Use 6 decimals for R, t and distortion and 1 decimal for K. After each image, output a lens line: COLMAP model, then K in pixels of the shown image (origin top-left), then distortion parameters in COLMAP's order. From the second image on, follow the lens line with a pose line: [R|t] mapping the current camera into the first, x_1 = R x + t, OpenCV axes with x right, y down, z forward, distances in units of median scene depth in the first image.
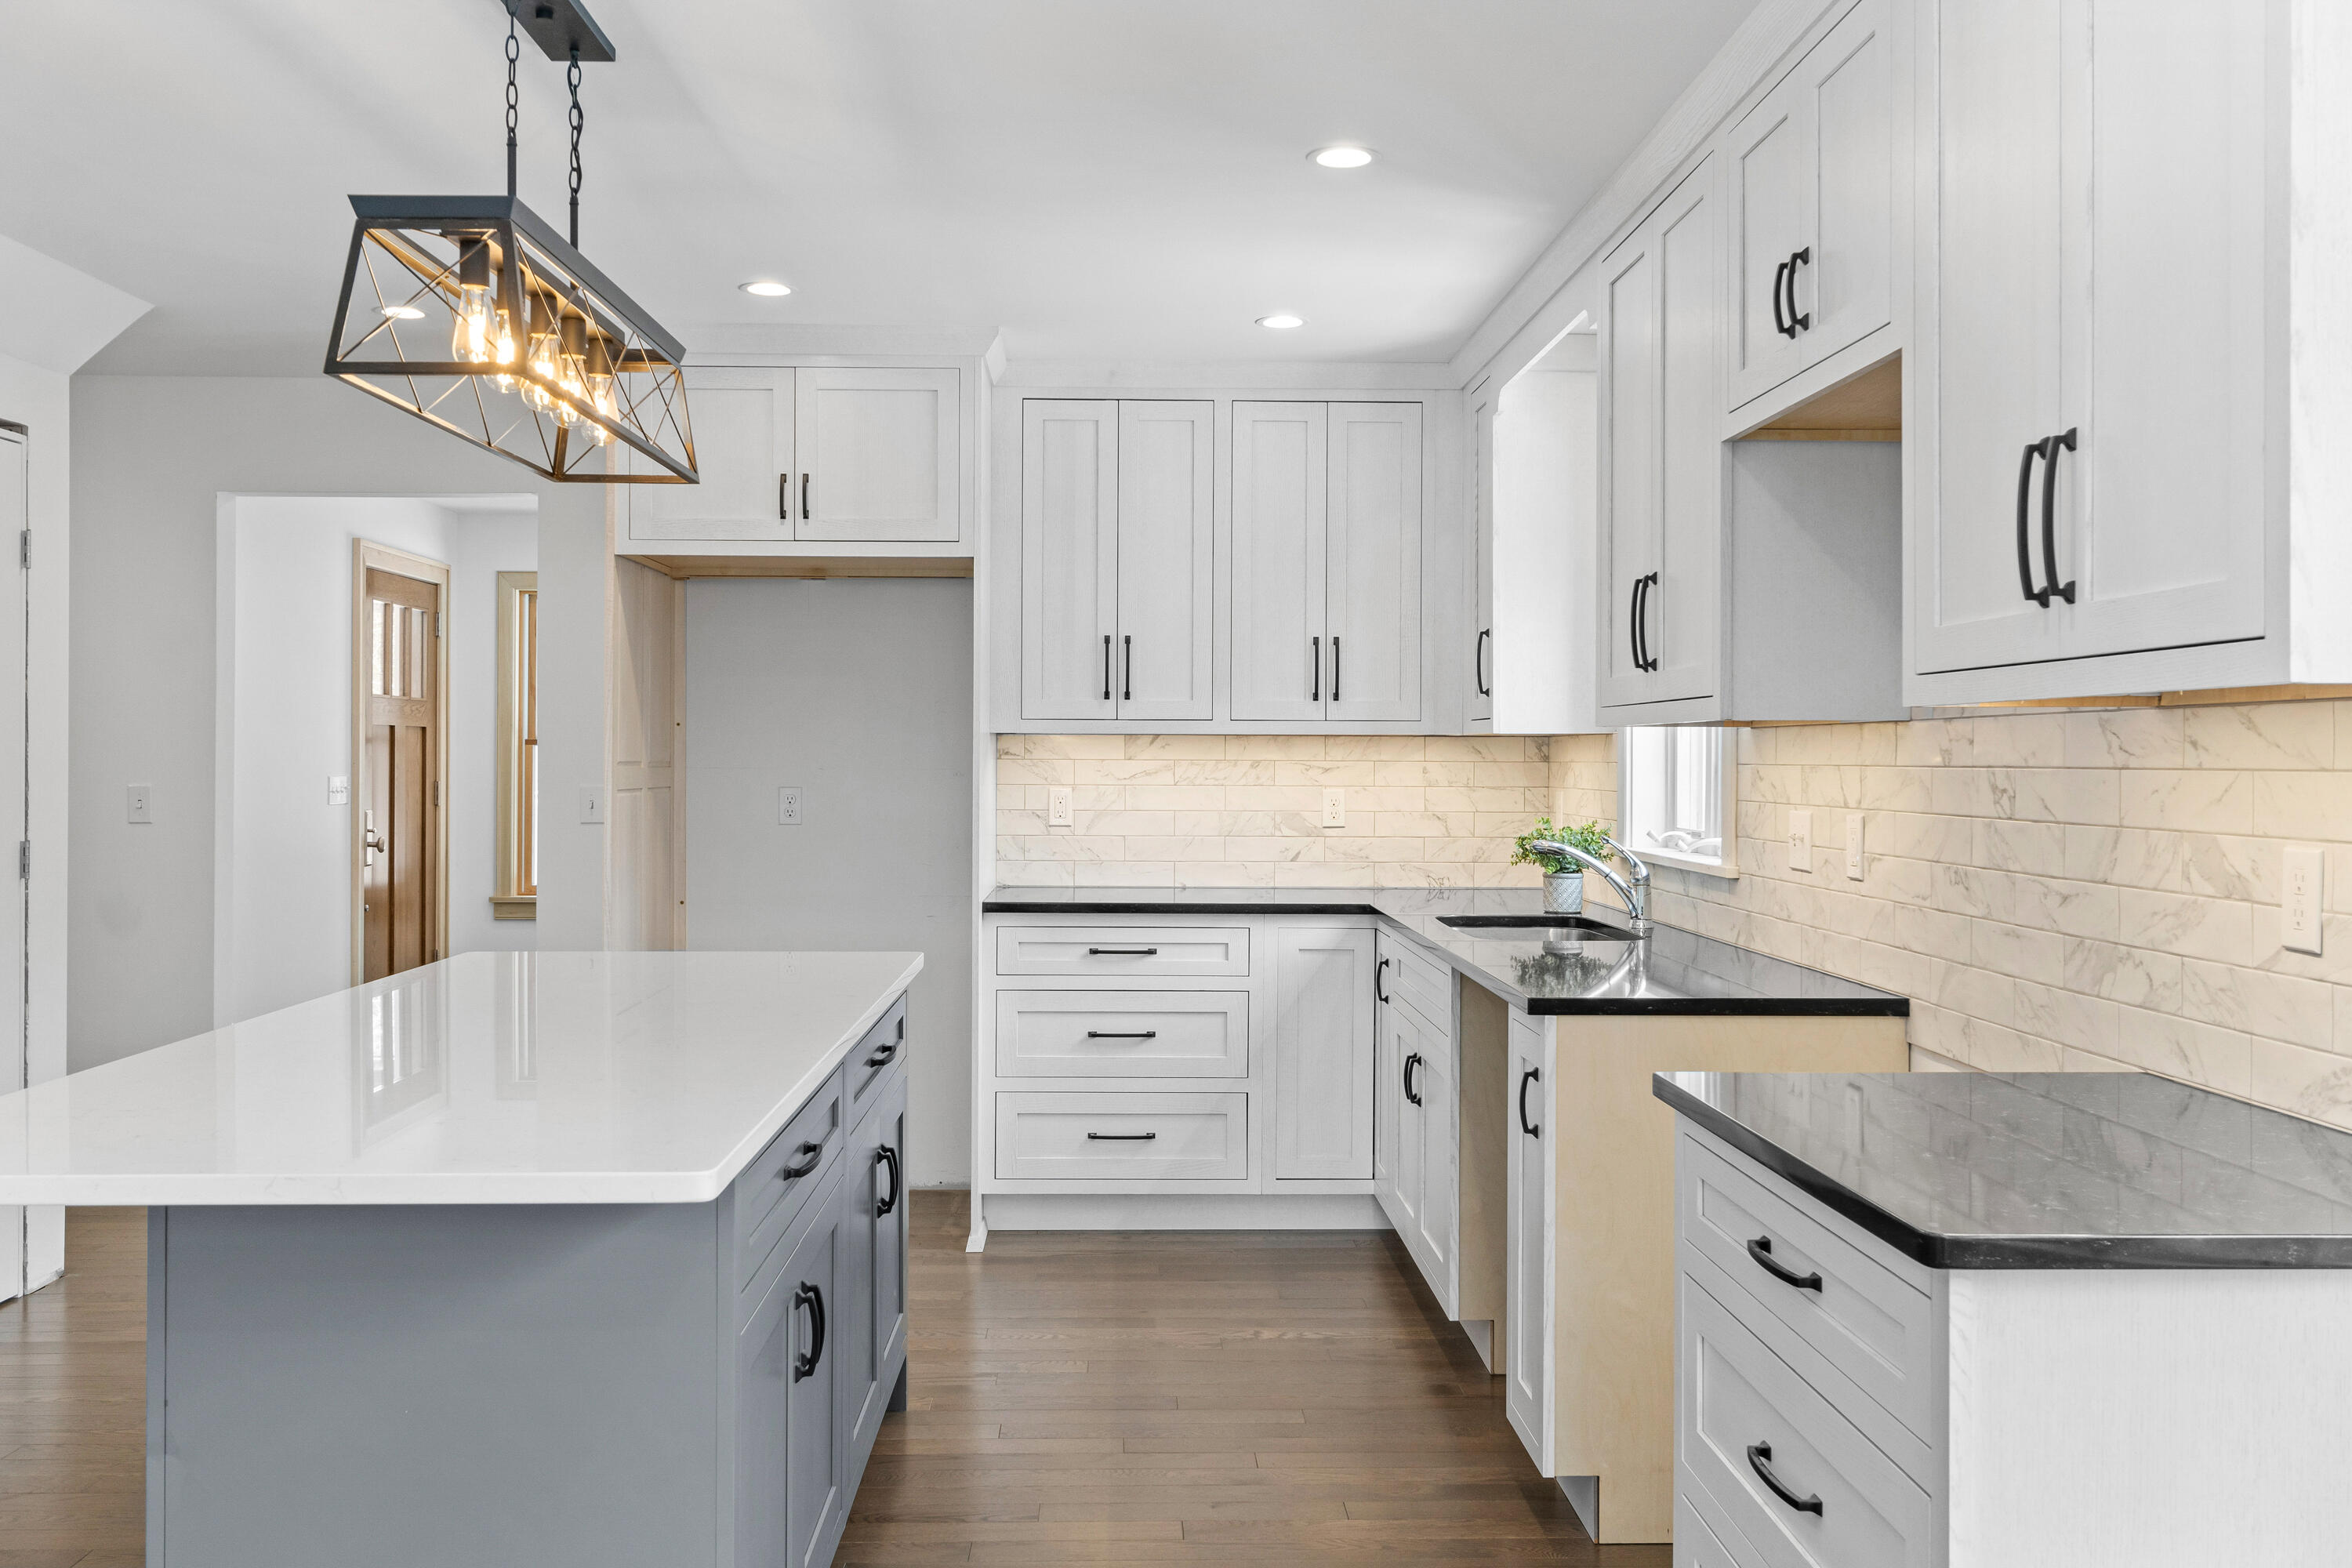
lens RADIAL K [[2046.1, 0, 1174.9], [0, 2046.1, 767.2], [0, 0, 1]] dist [0.027300, -0.012067]
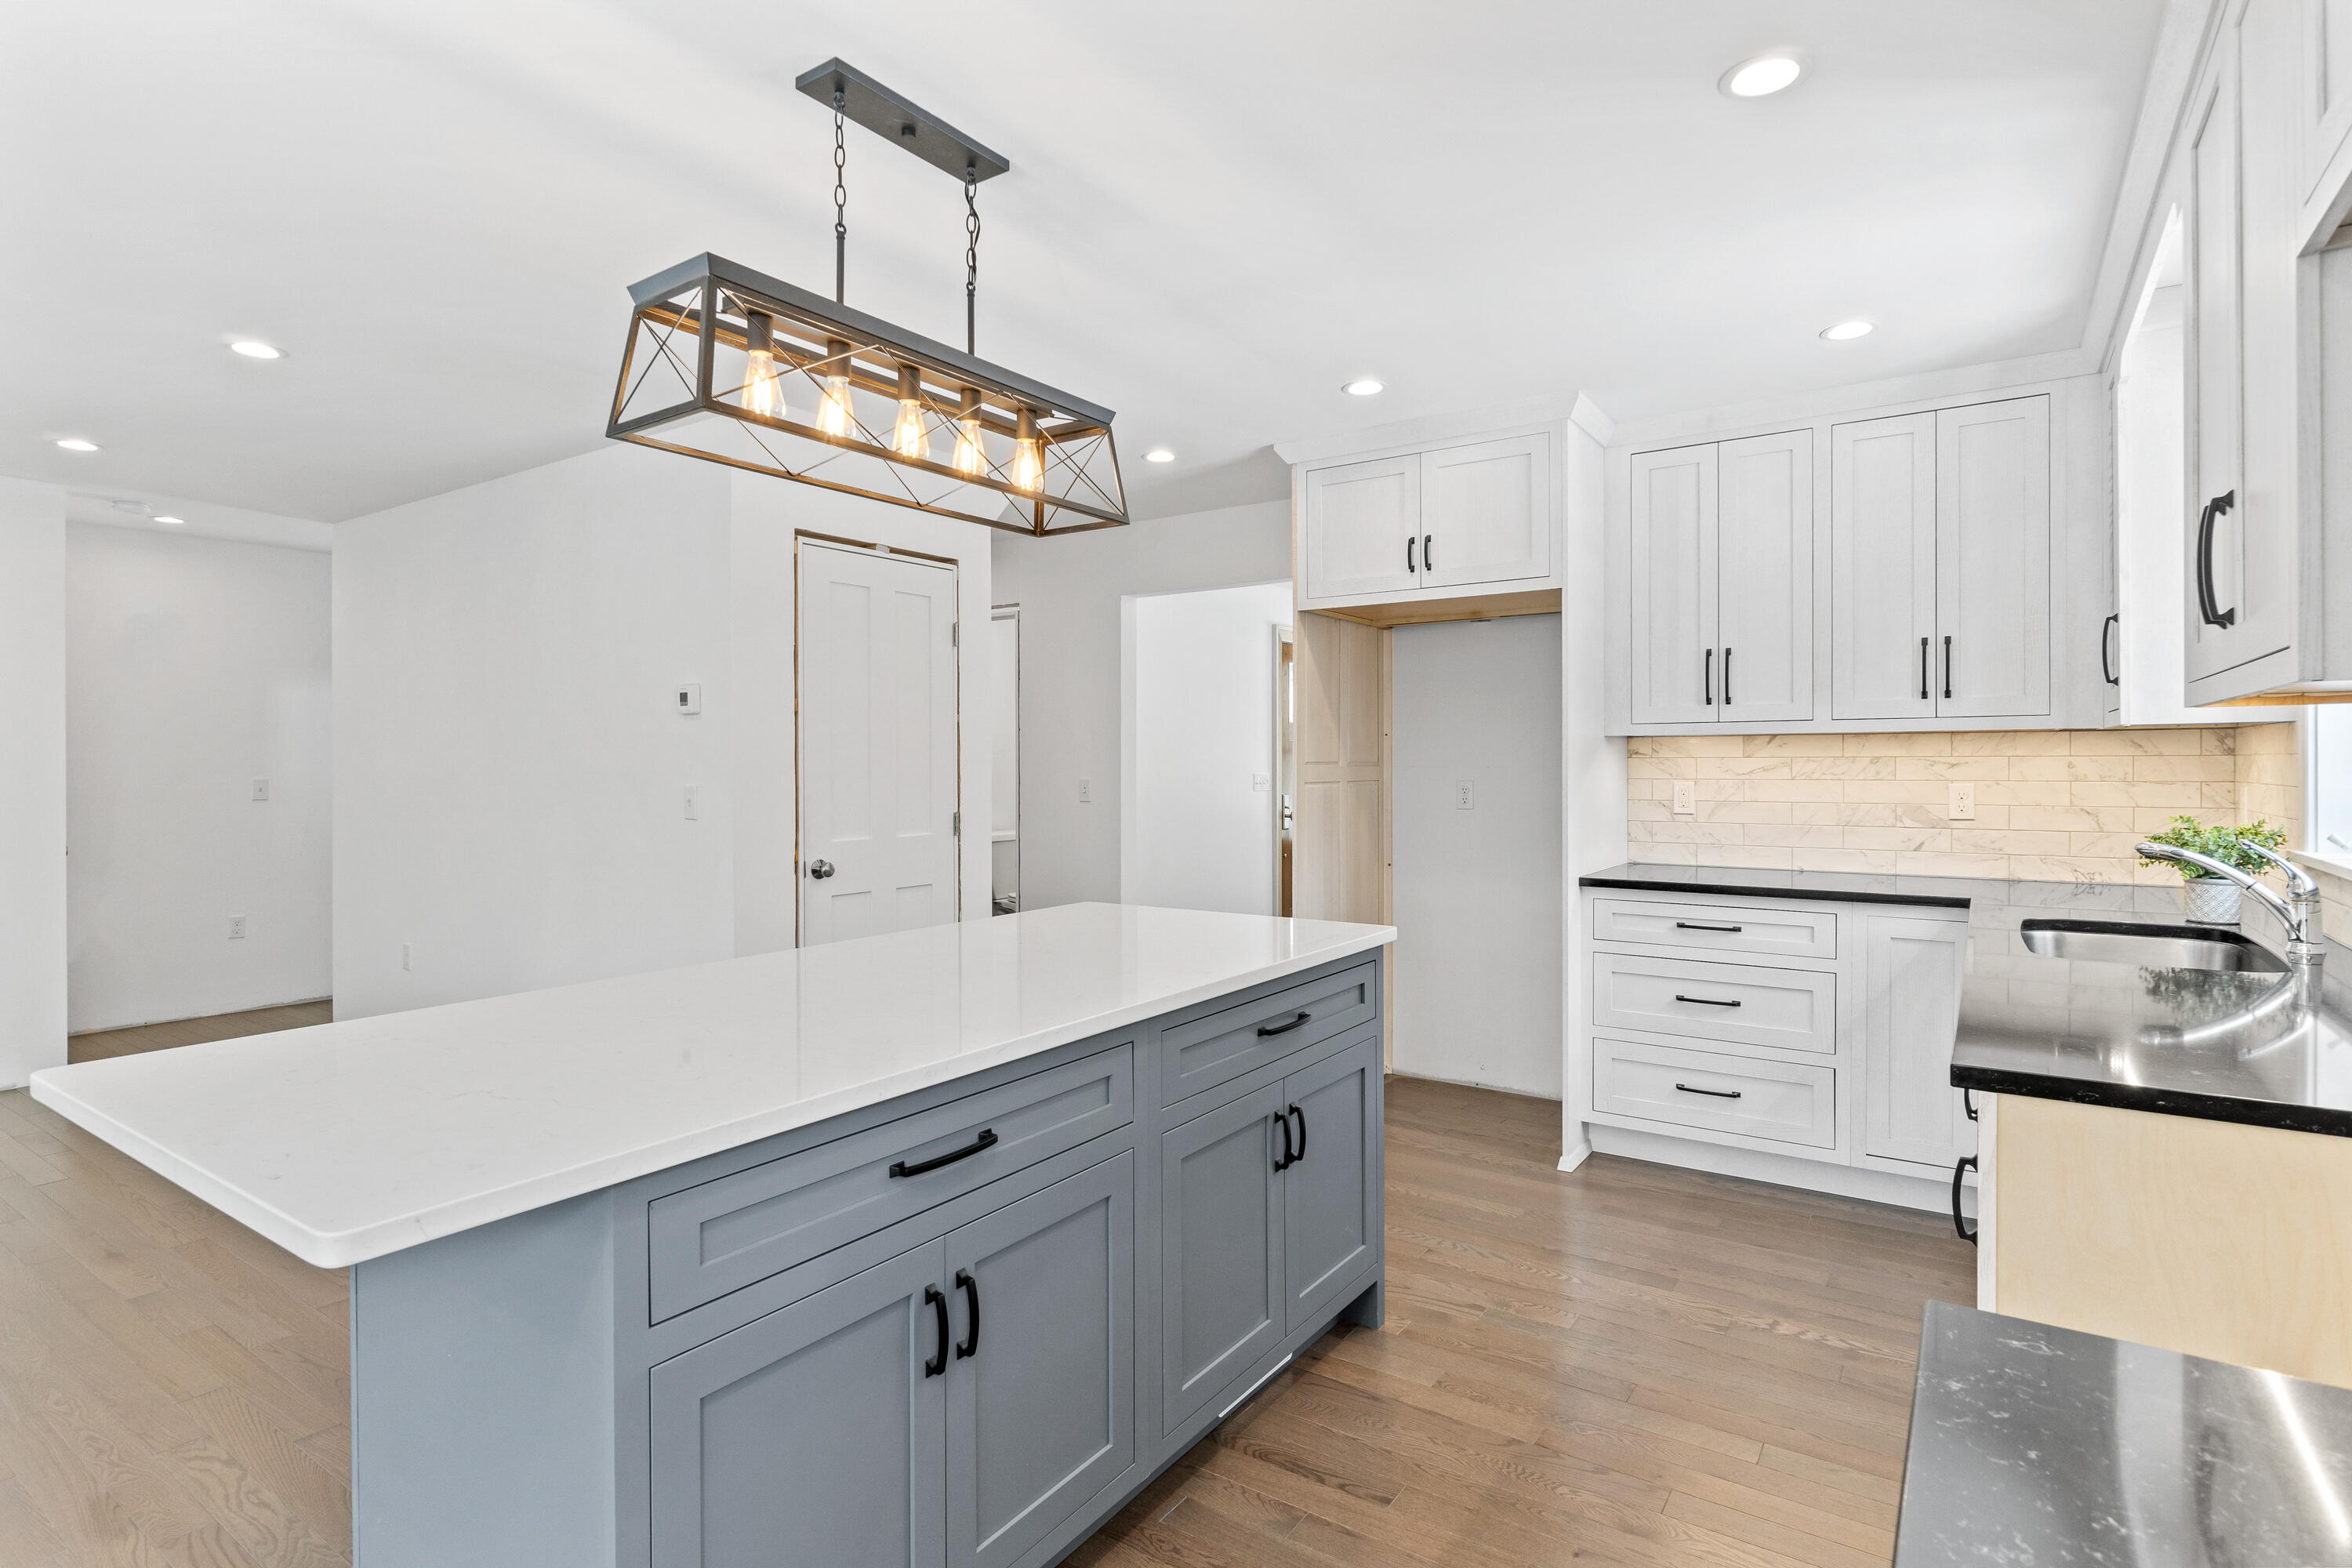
lens RADIAL K [[1189.6, 0, 1173.5], [0, 1189.6, 771.3], [0, 0, 1]] dist [-0.000500, -0.001033]
pose [[0.805458, -0.003353, -0.592643, 0.125044], [0.004791, 0.999988, 0.000854, 0.002210], [0.592634, -0.003527, 0.805465, 0.298037]]
